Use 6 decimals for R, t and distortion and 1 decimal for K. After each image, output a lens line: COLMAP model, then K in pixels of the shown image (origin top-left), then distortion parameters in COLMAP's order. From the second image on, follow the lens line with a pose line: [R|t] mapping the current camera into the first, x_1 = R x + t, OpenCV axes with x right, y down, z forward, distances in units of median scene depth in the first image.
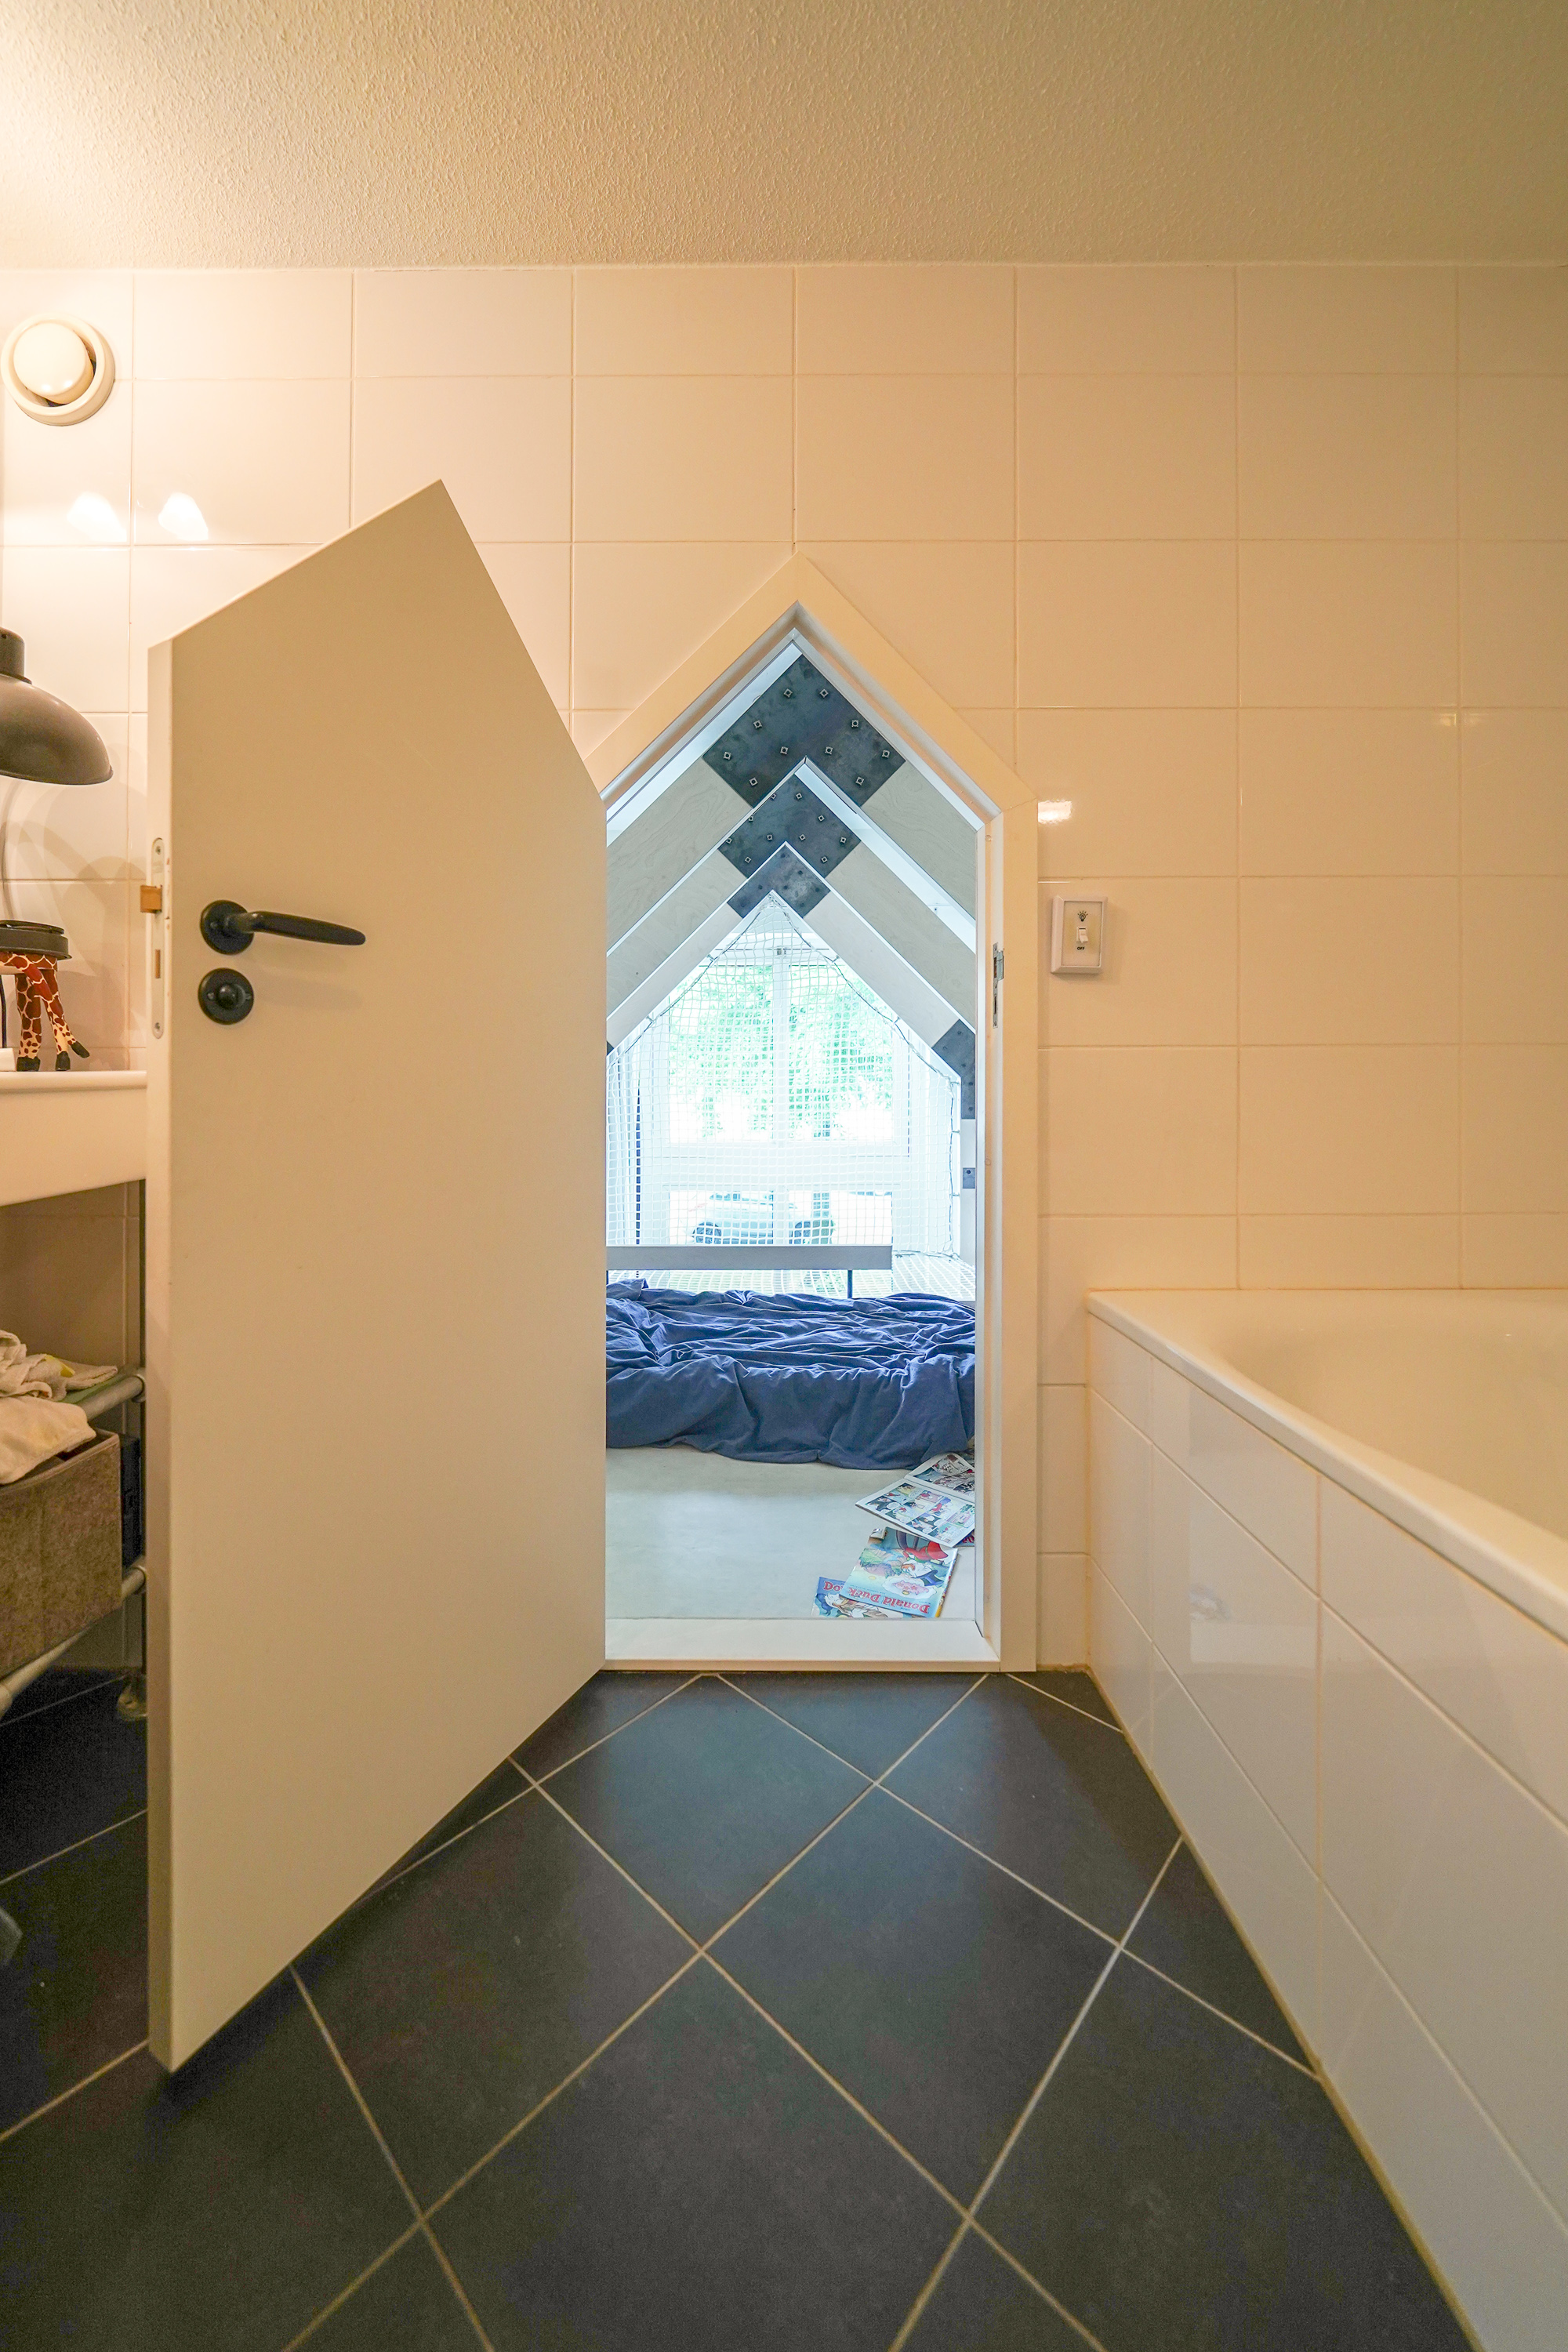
lens RADIAL K [[857.9, 0, 784.0], [0, 857.9, 1176.0], [0, 0, 1]] dist [-0.000452, -0.000028]
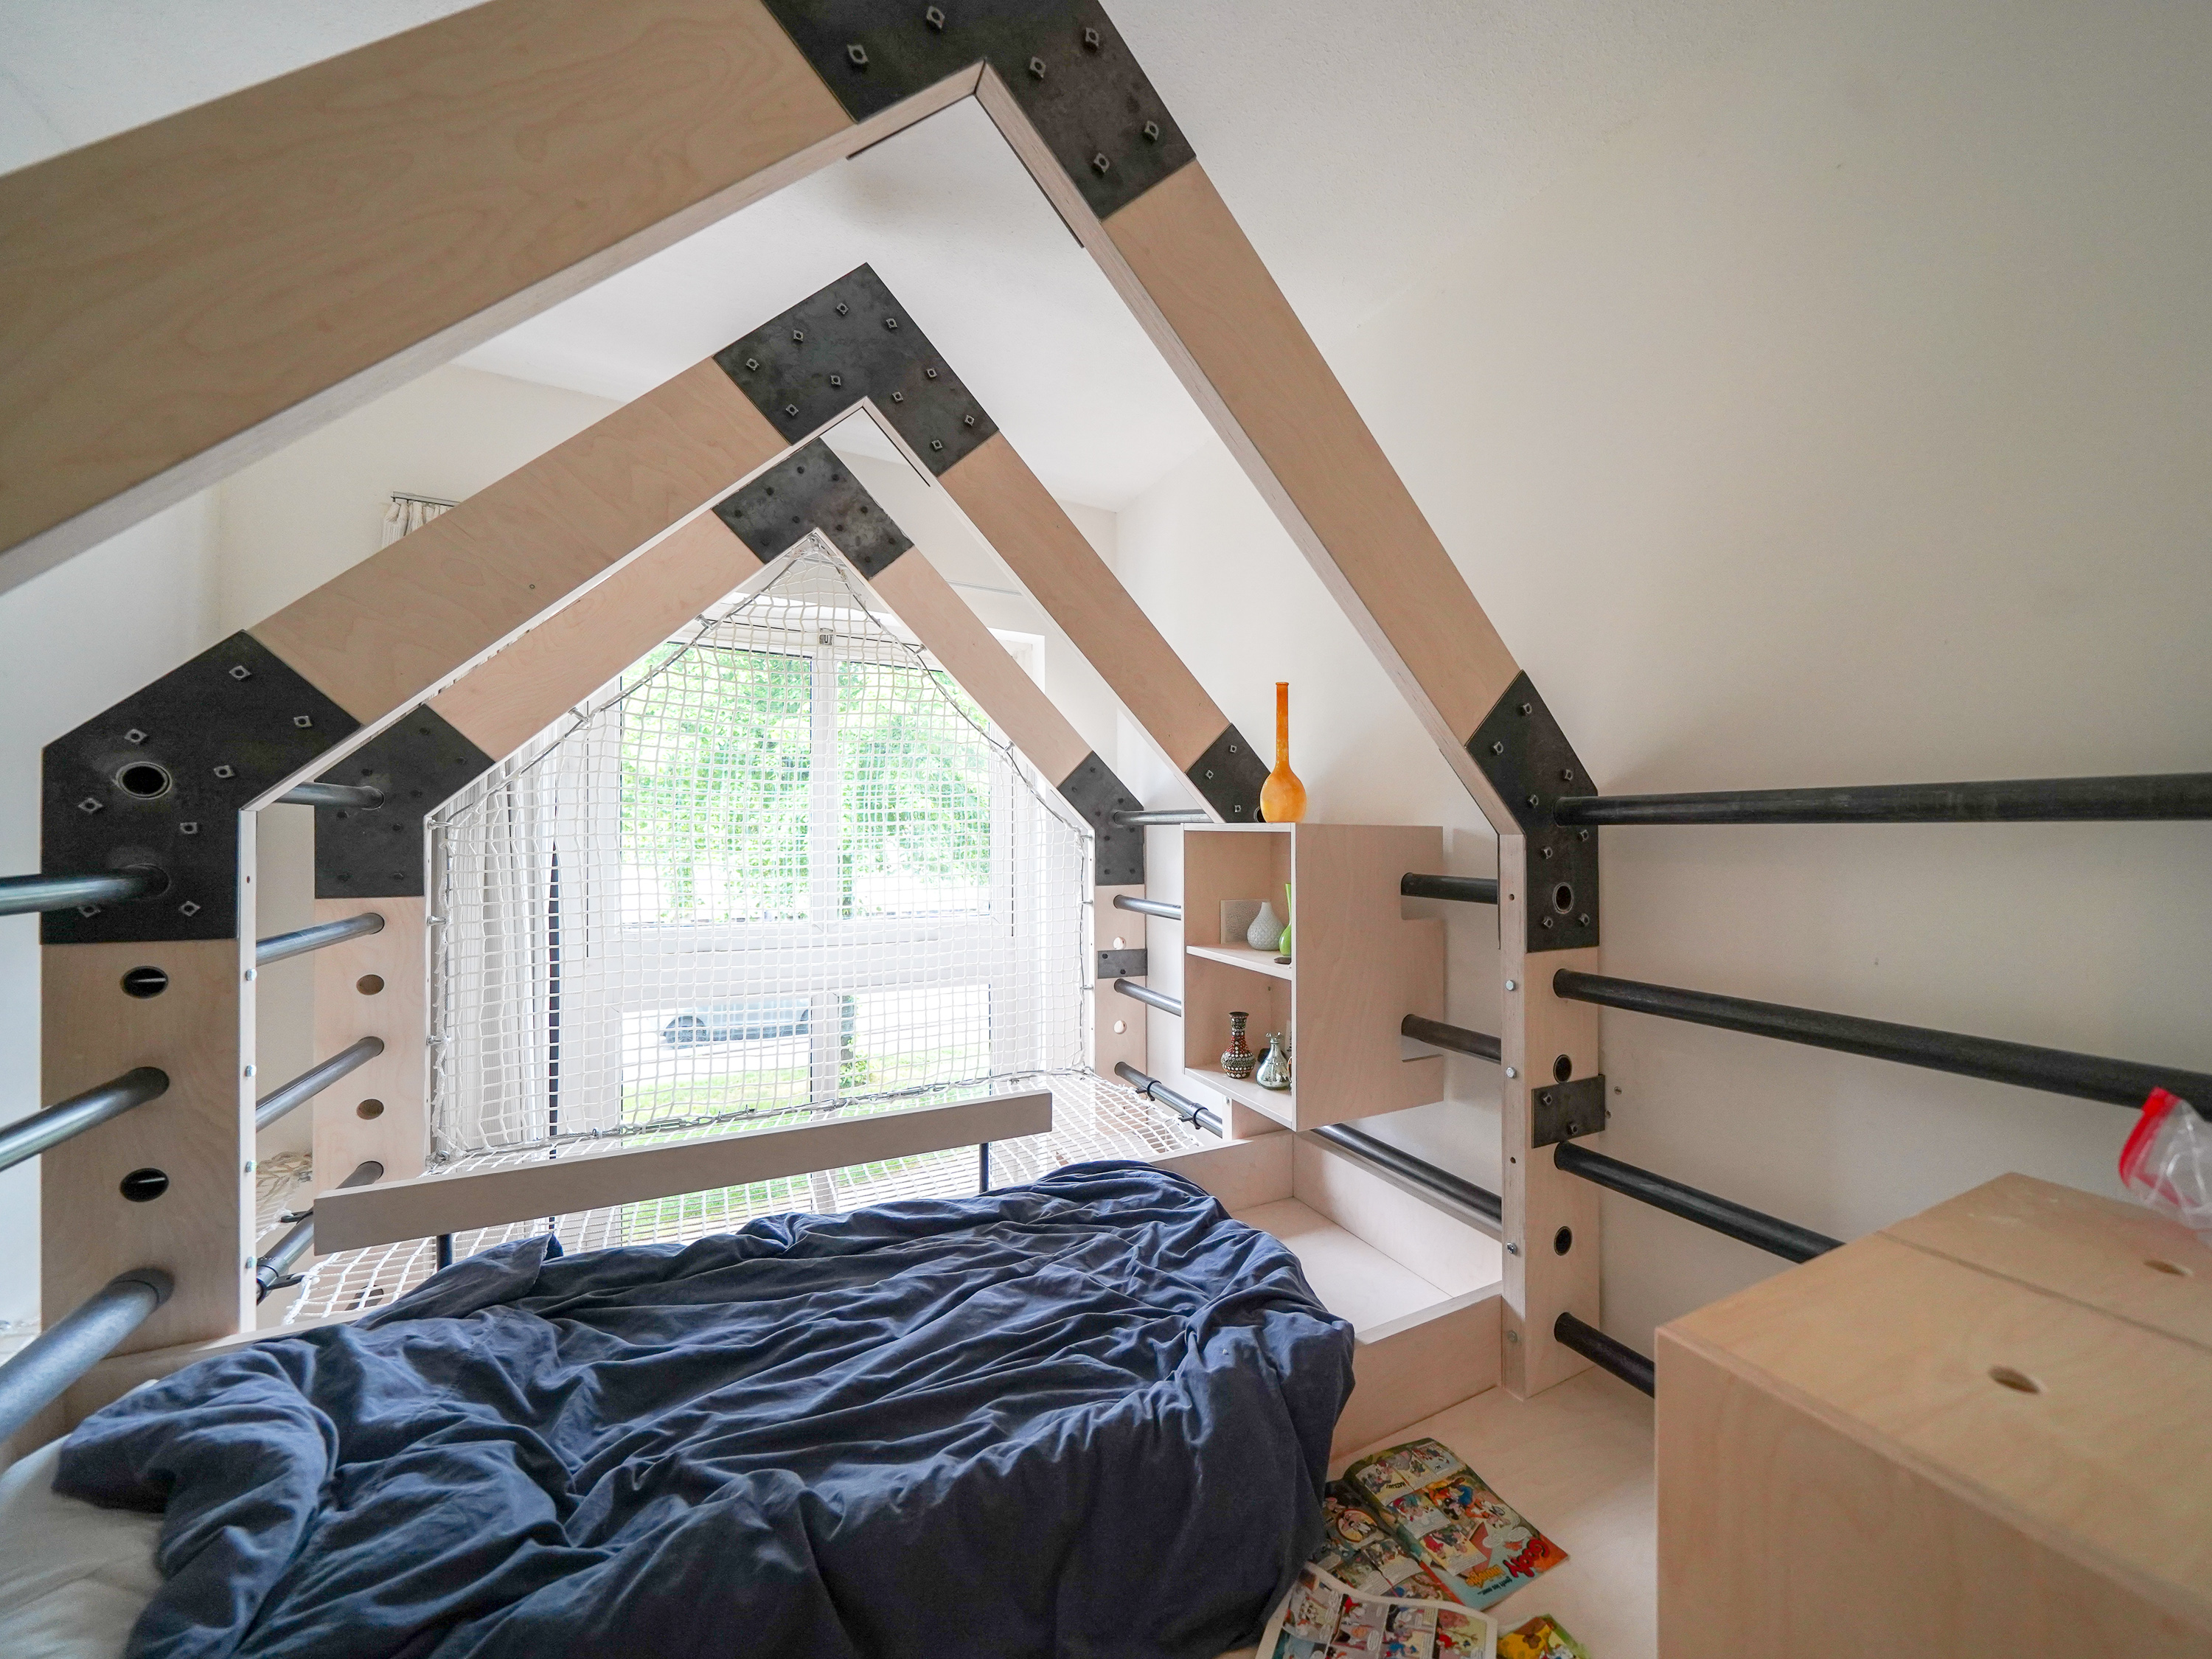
lens RADIAL K [[771.9, 0, 1167.1], [0, 771.9, 881.4], [0, 0, 1]] dist [-0.015284, 0.000015]
pose [[0.890447, -0.010305, 0.454970, -0.050221], [0.041364, 0.997438, -0.058363, -0.034530], [-0.453203, 0.070789, 0.888592, 0.459786]]
